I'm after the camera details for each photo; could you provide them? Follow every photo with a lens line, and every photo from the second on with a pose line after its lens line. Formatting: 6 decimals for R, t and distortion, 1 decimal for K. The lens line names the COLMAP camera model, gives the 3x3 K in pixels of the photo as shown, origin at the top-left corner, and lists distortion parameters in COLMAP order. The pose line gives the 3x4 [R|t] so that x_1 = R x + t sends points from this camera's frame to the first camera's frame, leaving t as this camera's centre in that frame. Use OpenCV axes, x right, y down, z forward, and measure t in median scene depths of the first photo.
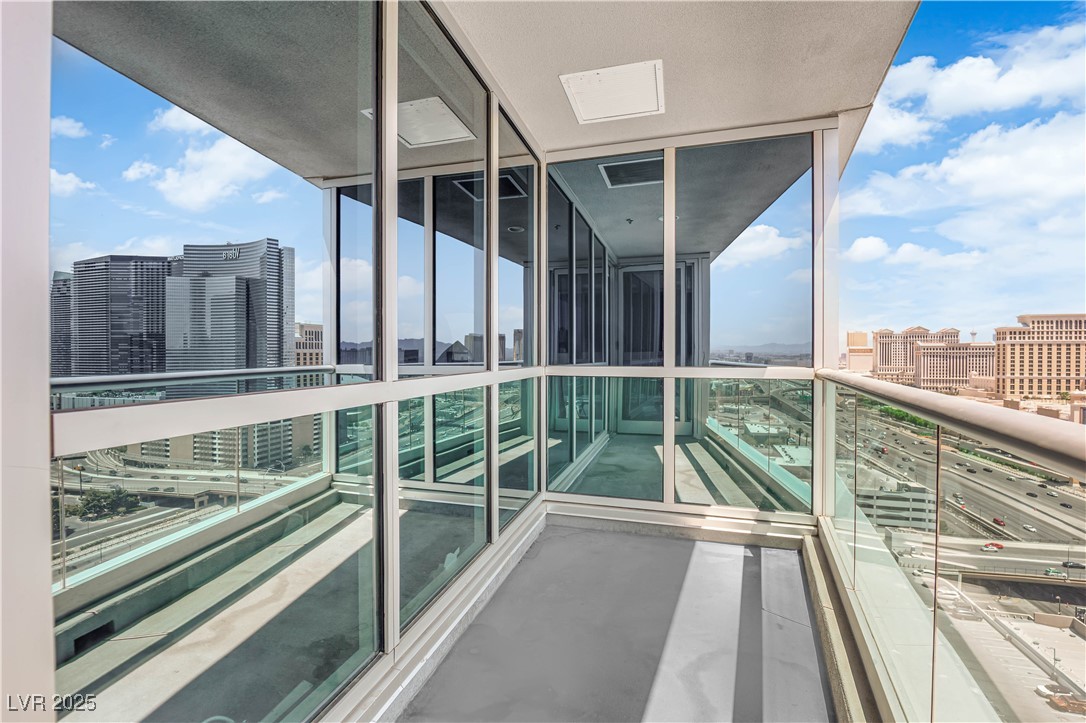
lens RADIAL K [[449.2, 0, 555.4], [0, 449.2, 355.1], [0, 0, 1]] dist [-0.013751, -0.000269]
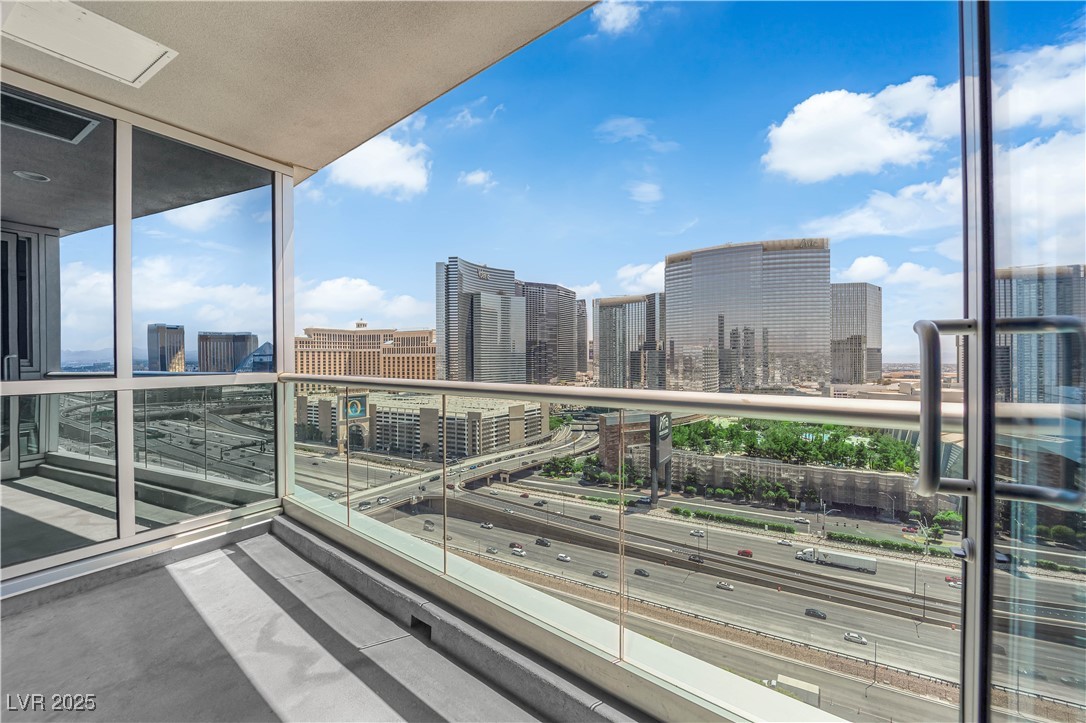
lens RADIAL K [[452.9, 0, 540.6], [0, 452.9, 358.6], [0, 0, 1]] dist [-0.011385, -0.002015]
pose [[0.278350, -0.005800, 0.960462, -0.365359], [0.011498, 0.999930, 0.002706, -0.003750], [-0.960411, 0.010290, 0.278397, 0.001026]]
